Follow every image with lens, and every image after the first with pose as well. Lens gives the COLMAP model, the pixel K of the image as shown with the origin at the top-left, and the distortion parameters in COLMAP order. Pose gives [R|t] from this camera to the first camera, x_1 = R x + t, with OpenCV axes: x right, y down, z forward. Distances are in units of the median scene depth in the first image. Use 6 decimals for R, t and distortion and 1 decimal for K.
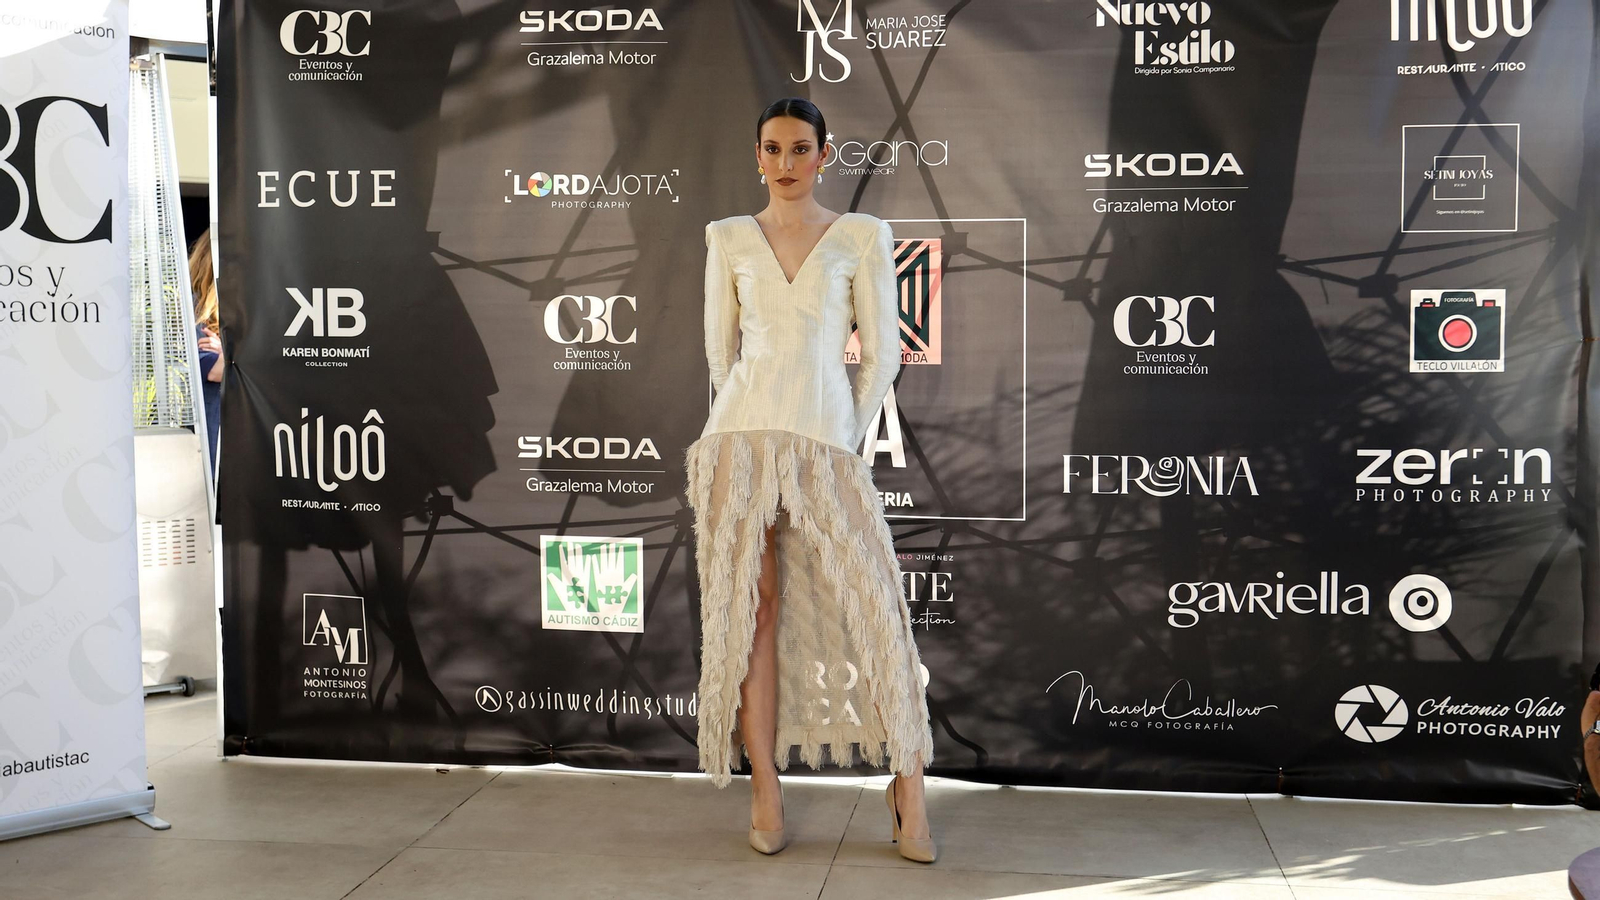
lens RADIAL K [[2020.1, 0, 710.8], [0, 2020.1, 405.8], [0, 0, 1]] dist [0.012515, 0.056229]
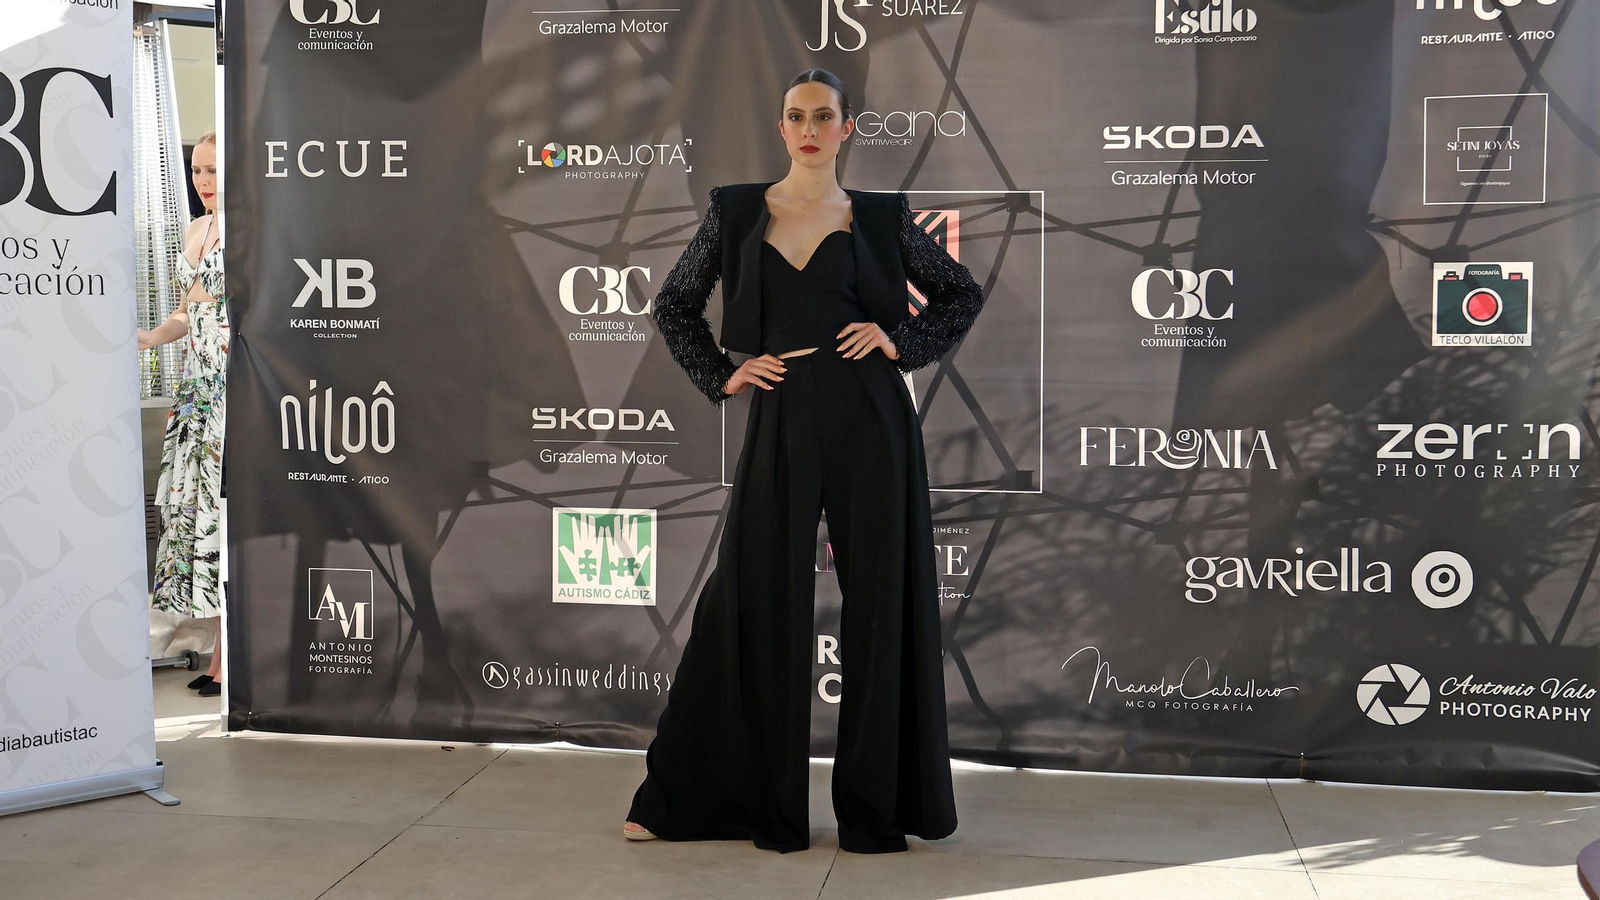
lens RADIAL K [[1668.7, 0, 773.9], [0, 1668.7, 401.3], [0, 0, 1]] dist [0.026304, 0.006038]
pose [[0.999897, 0.002243, -0.014167, 0.036486], [-0.002002, 0.999854, 0.016984, -0.002758], [0.014203, -0.016954, 0.999755, 0.182097]]
